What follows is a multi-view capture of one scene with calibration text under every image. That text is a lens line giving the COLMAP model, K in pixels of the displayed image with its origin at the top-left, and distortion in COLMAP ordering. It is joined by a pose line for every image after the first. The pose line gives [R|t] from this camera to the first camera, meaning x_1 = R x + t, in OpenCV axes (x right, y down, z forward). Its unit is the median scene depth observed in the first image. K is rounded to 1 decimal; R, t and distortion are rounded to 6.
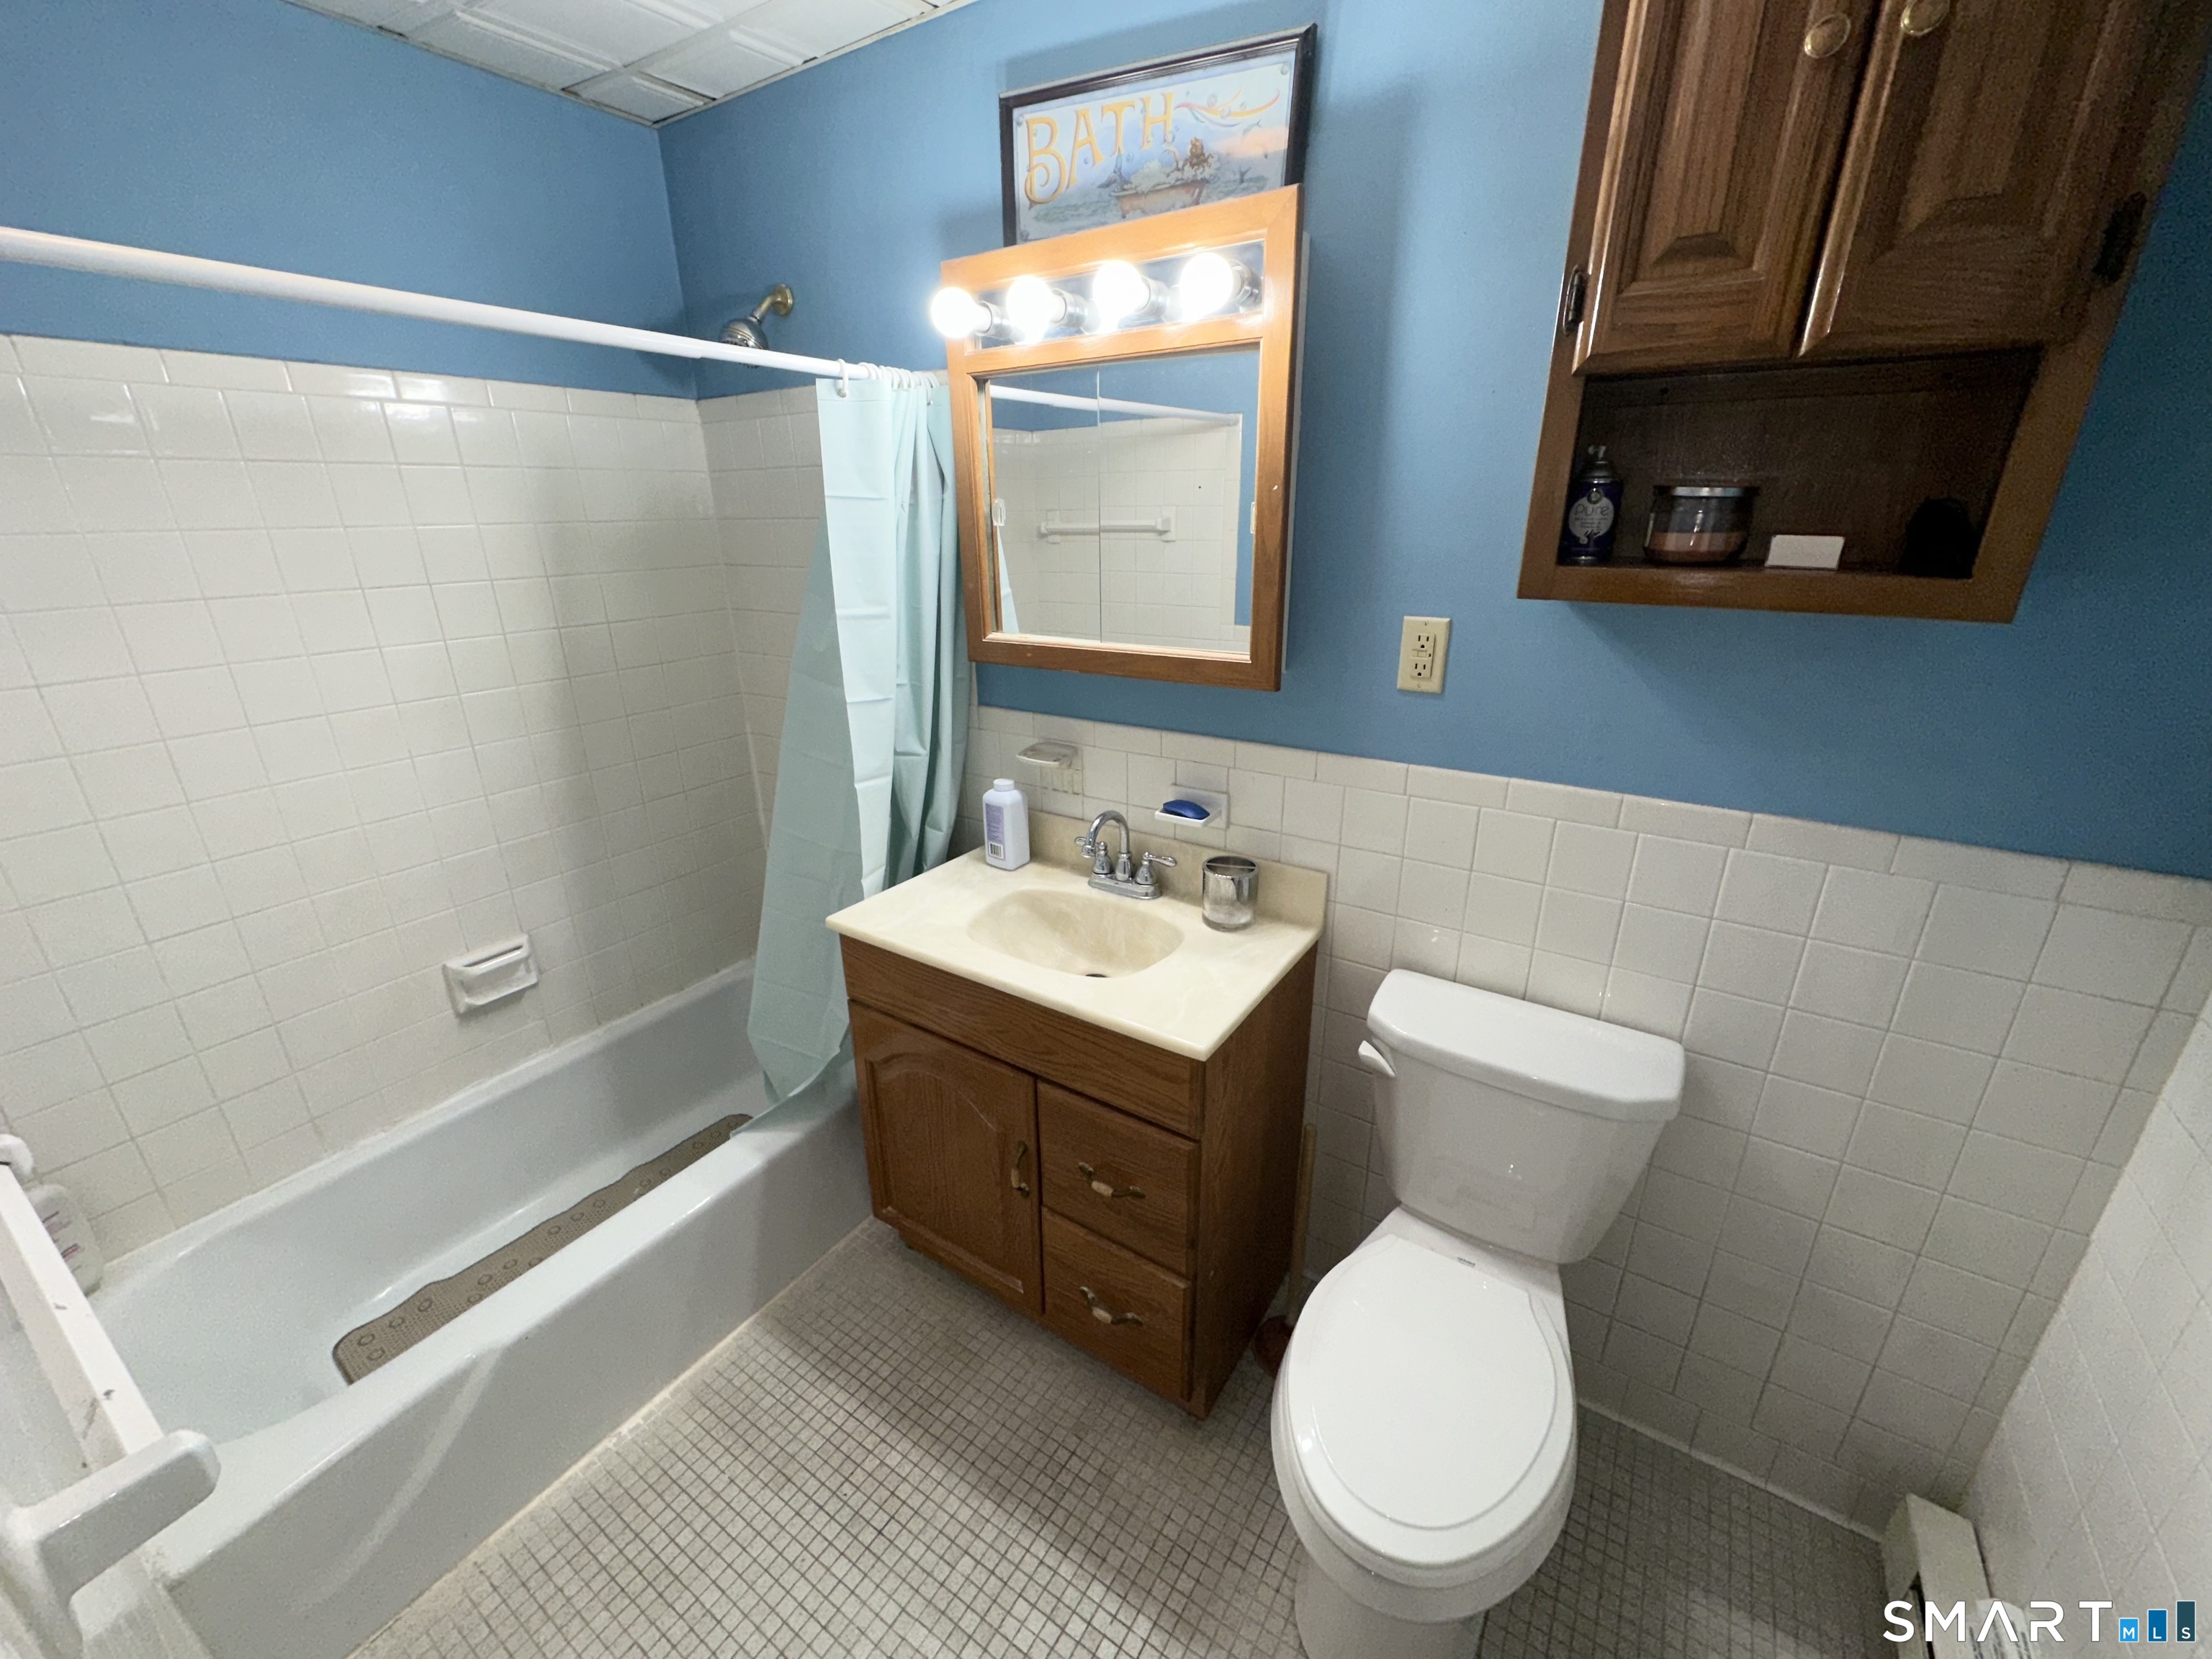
lens RADIAL K [[884.6, 0, 1107.2], [0, 884.6, 828.6], [0, 0, 1]] dist [0.000241, 0.000434]
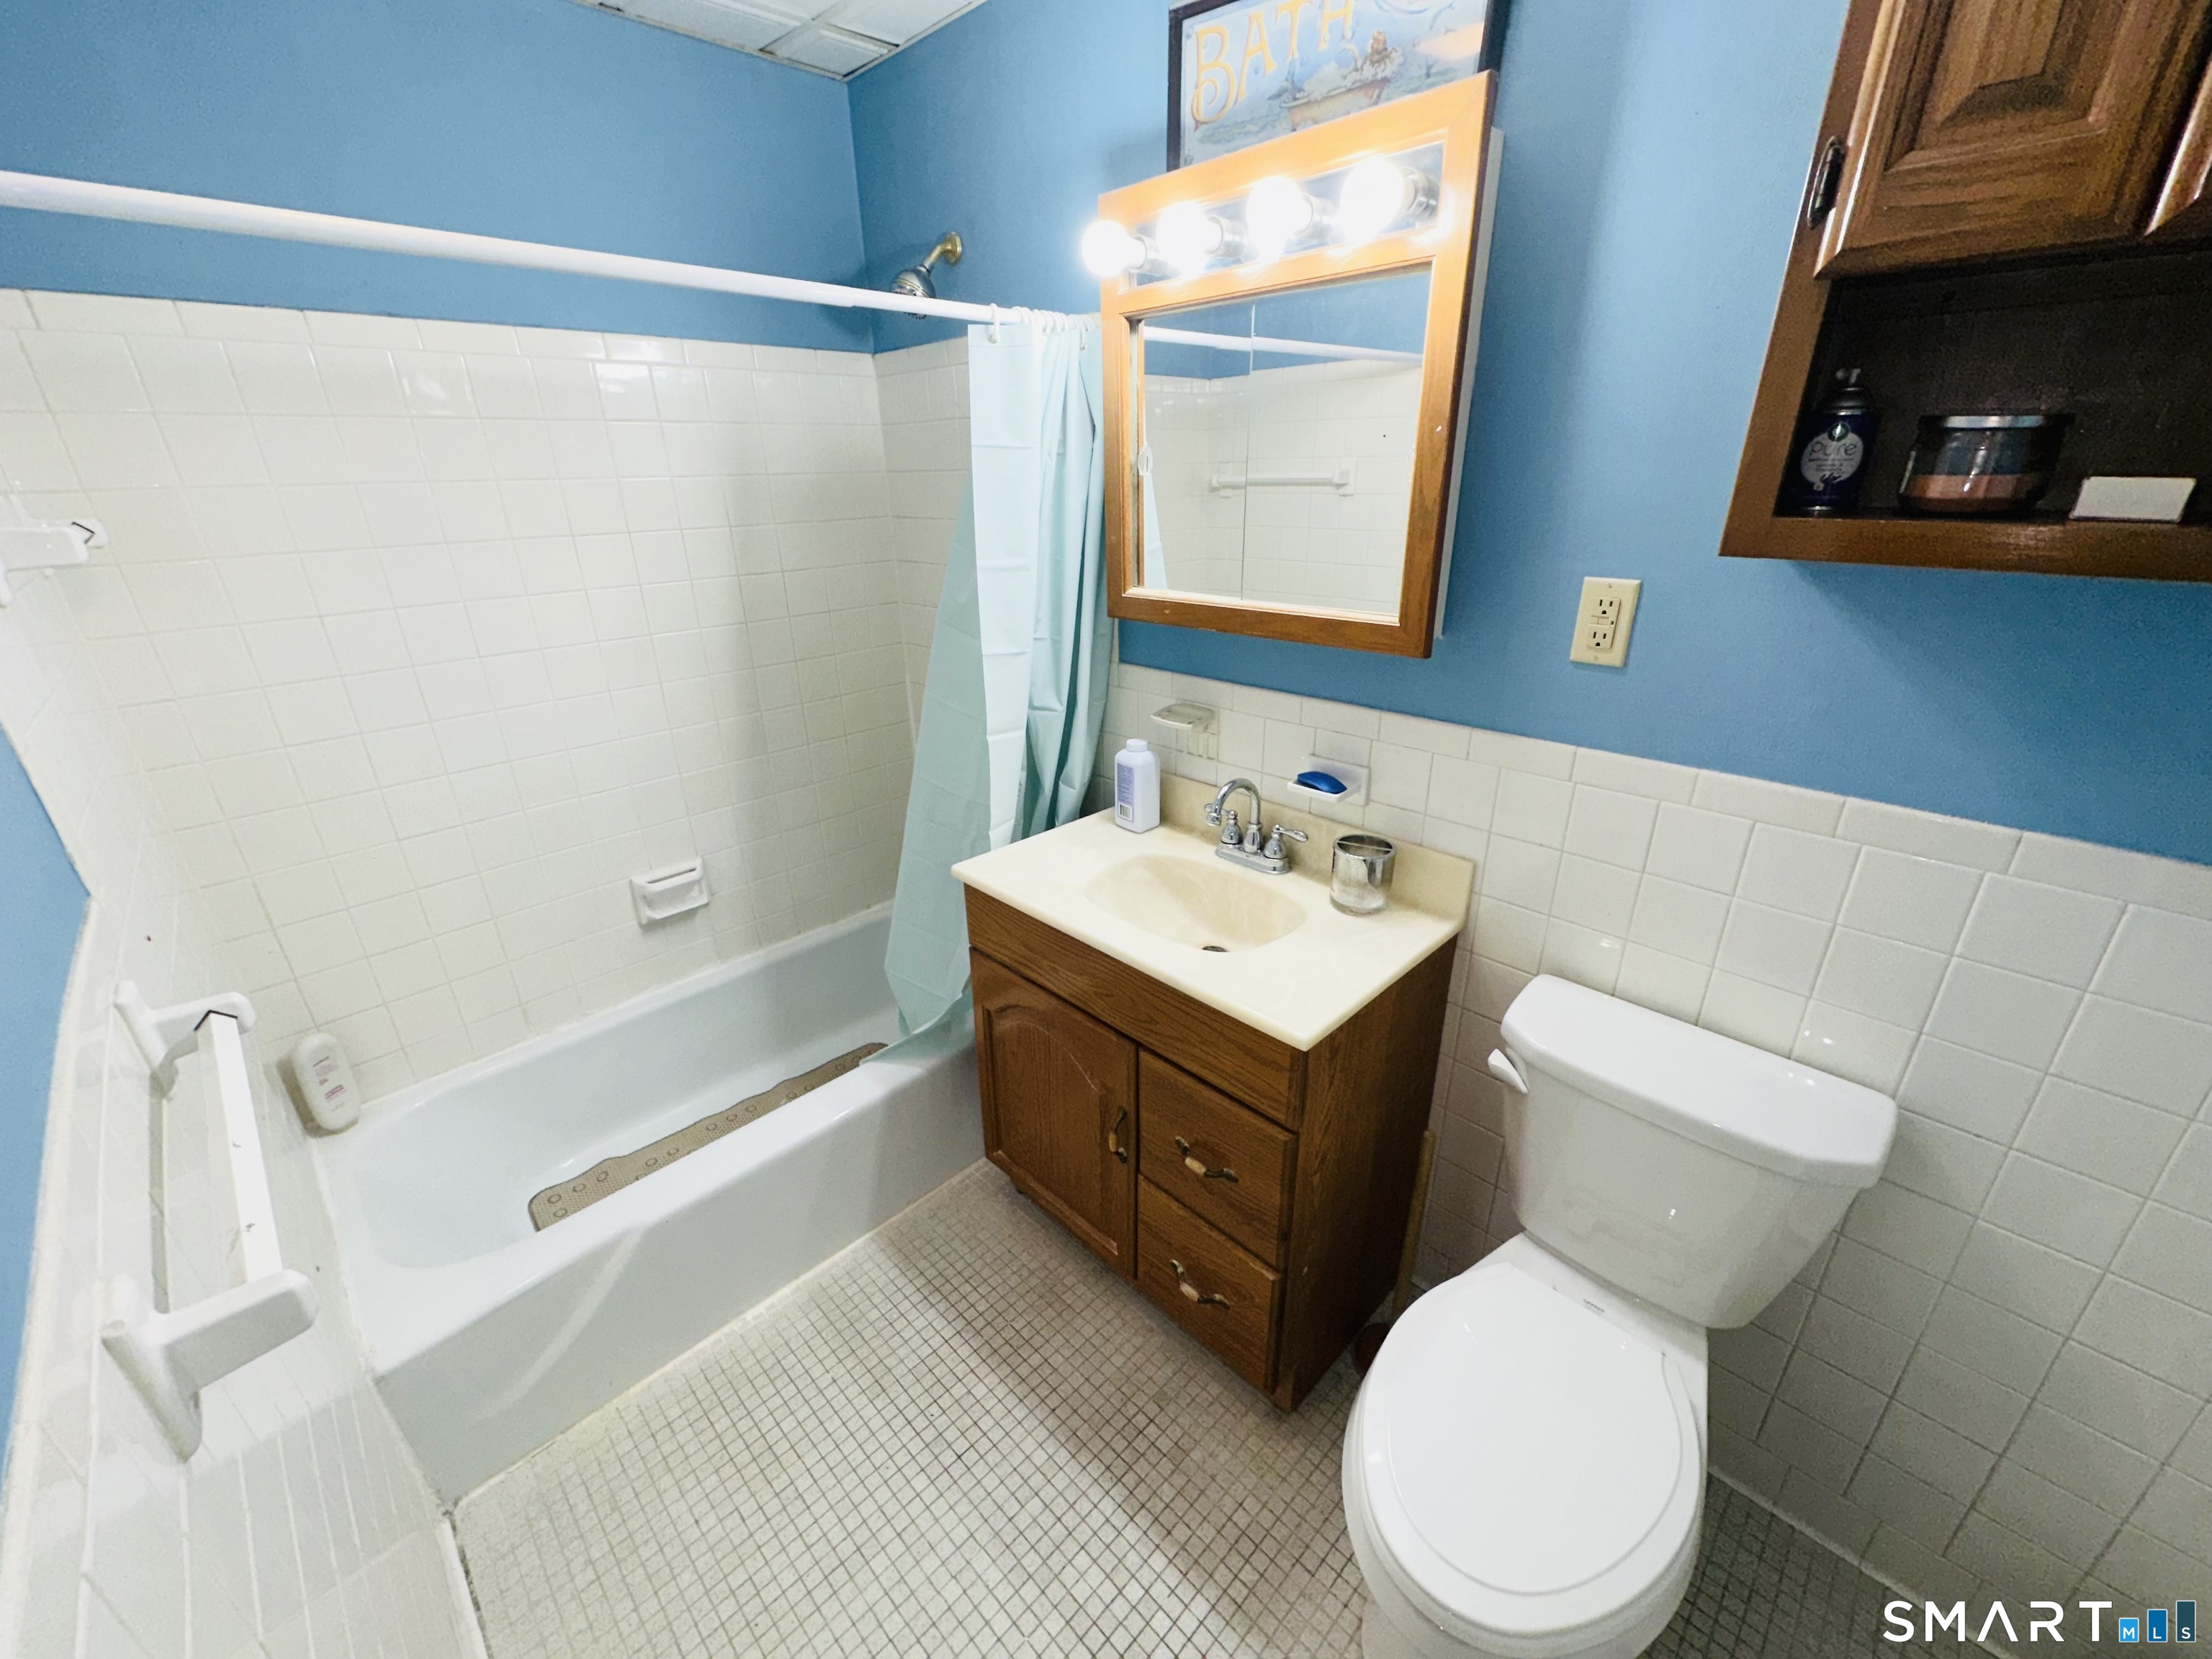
lens RADIAL K [[884.6, 0, 1104.9], [0, 884.6, 829.4], [0, 0, 1]] dist [0.000241, 0.000434]
pose [[0.978204, 0.073477, -0.194213, 0.057268], [-0.065064, 0.996660, 0.049358, -0.003695], [0.197191, -0.035646, 0.979717, 0.039145]]
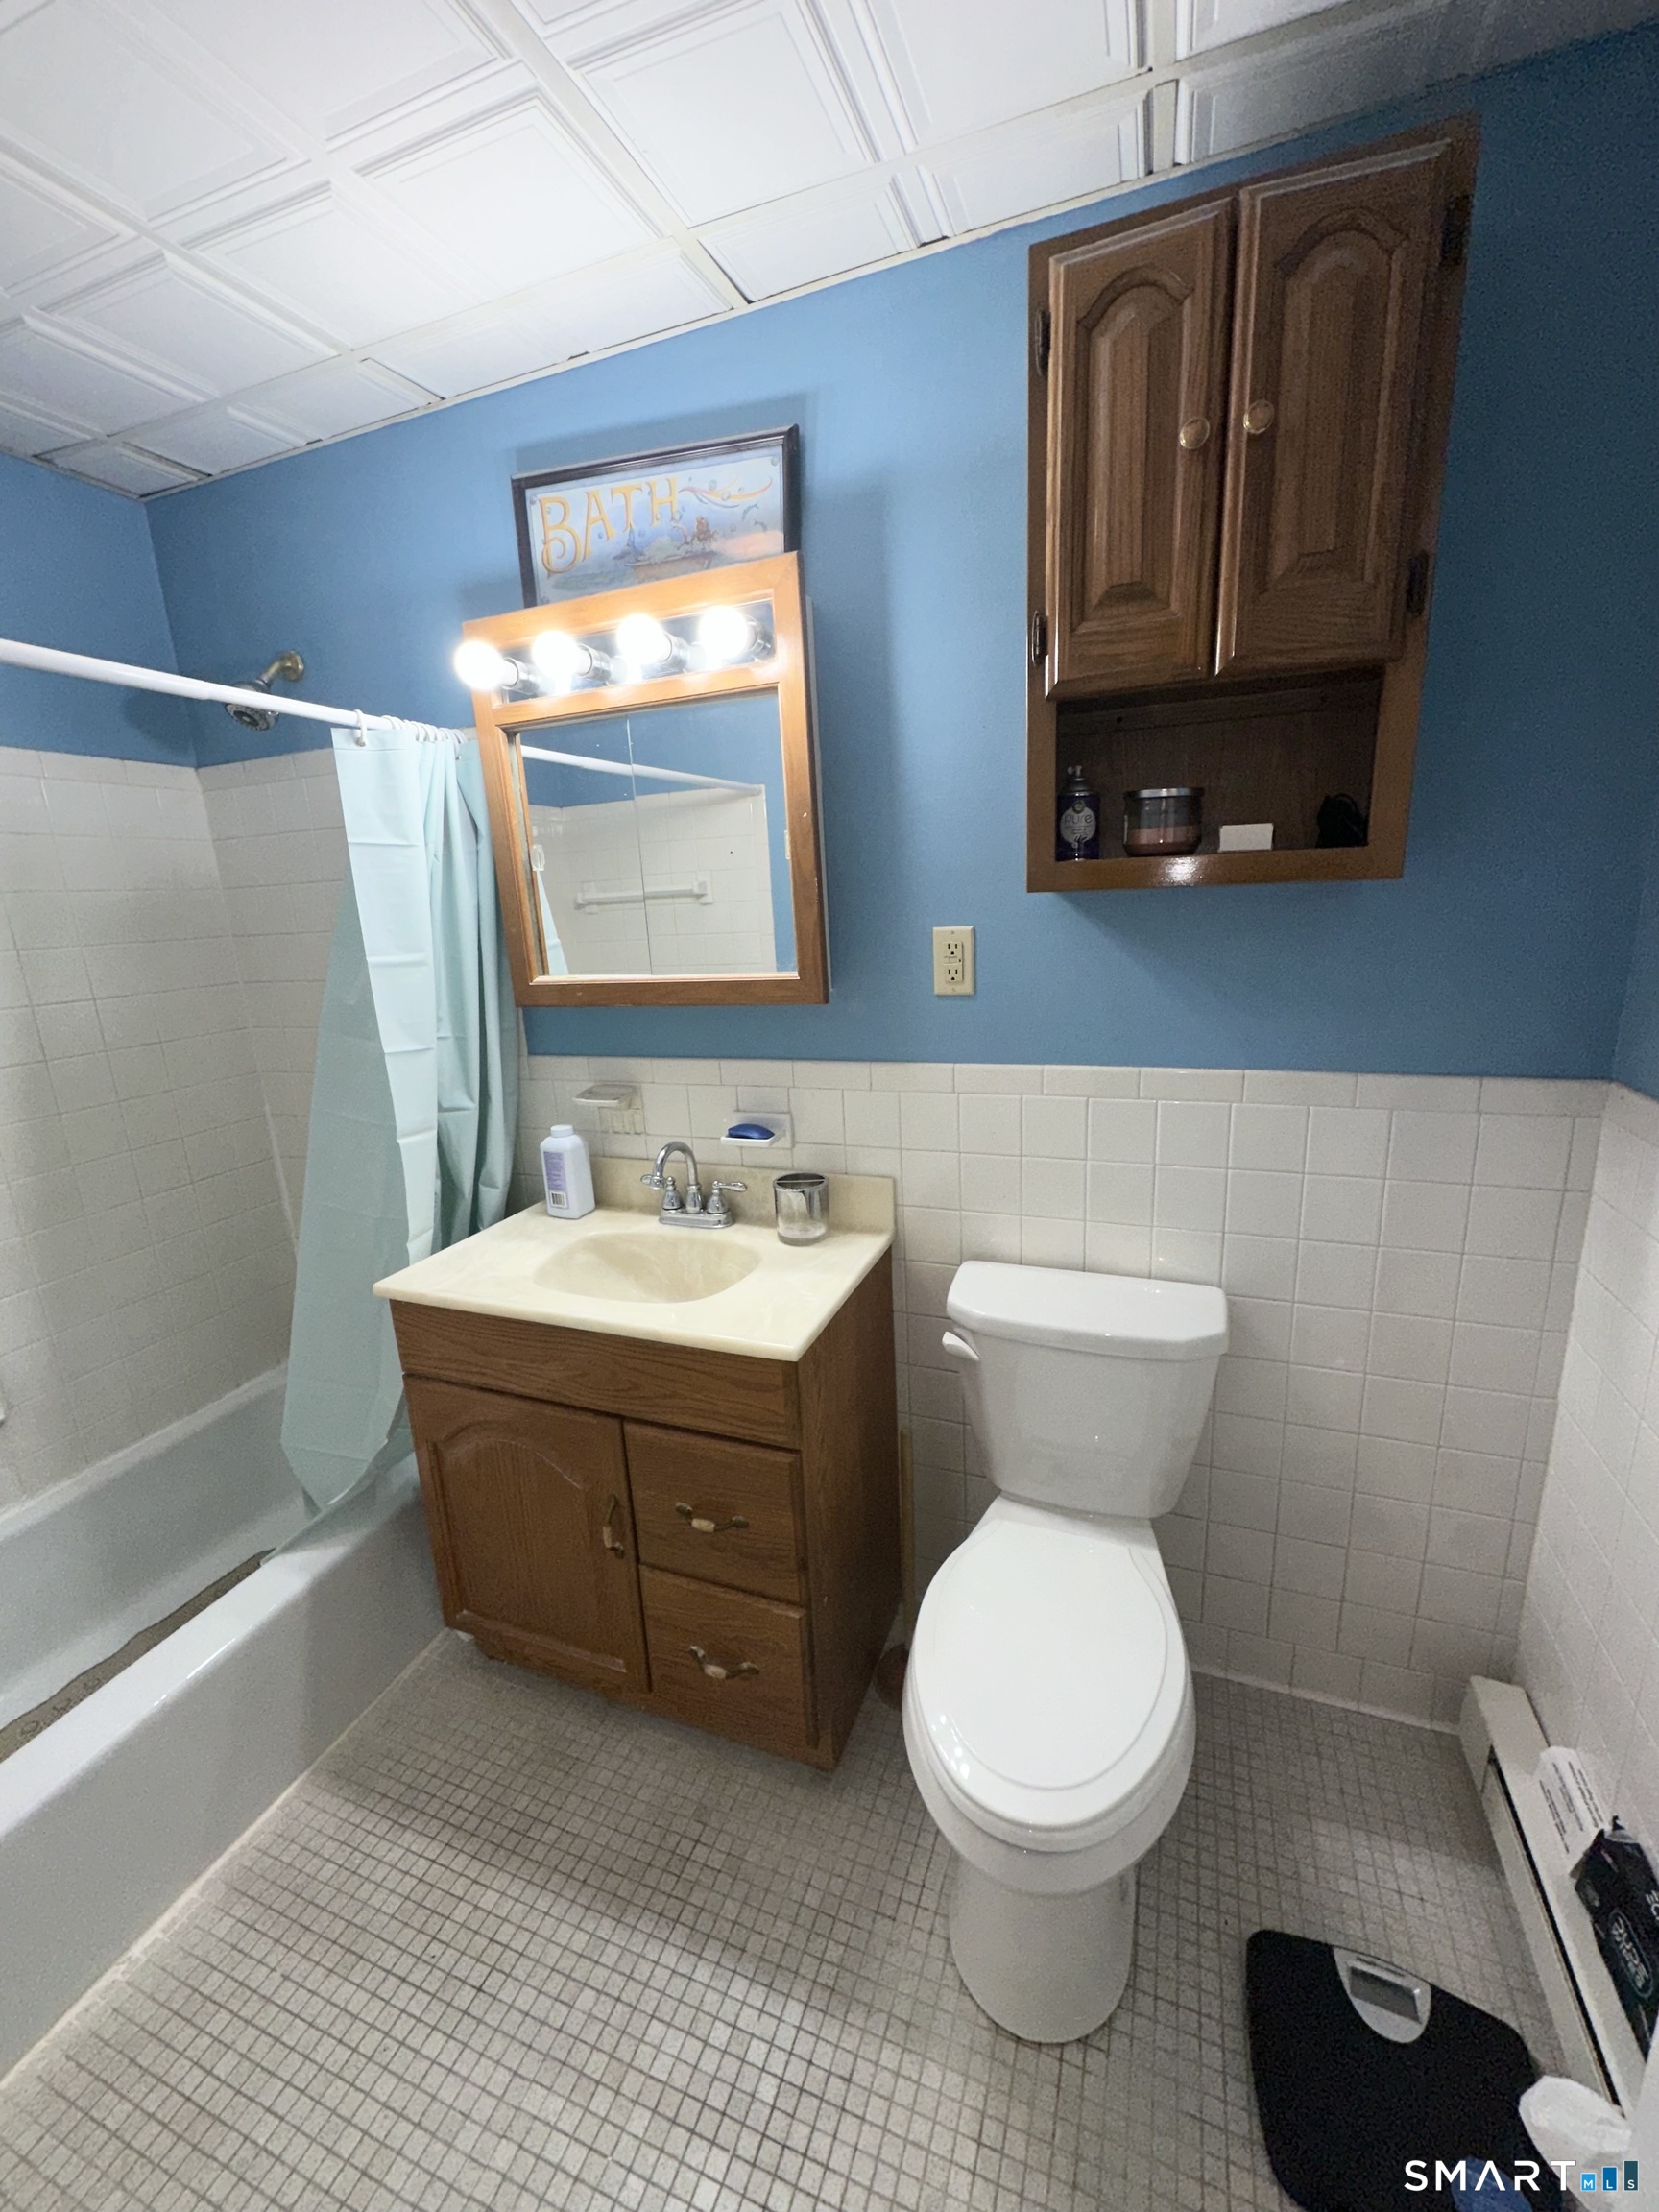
lens RADIAL K [[884.6, 0, 834.9], [0, 884.6, 1103.1], [0, 0, 1]] dist [0.000241, 0.000434]
pose [[0.976695, -0.085632, 0.196807, -0.015468], [0.109374, 0.987545, -0.113101, 0.080121], [-0.184671, 0.131991, 0.973897, -0.011247]]
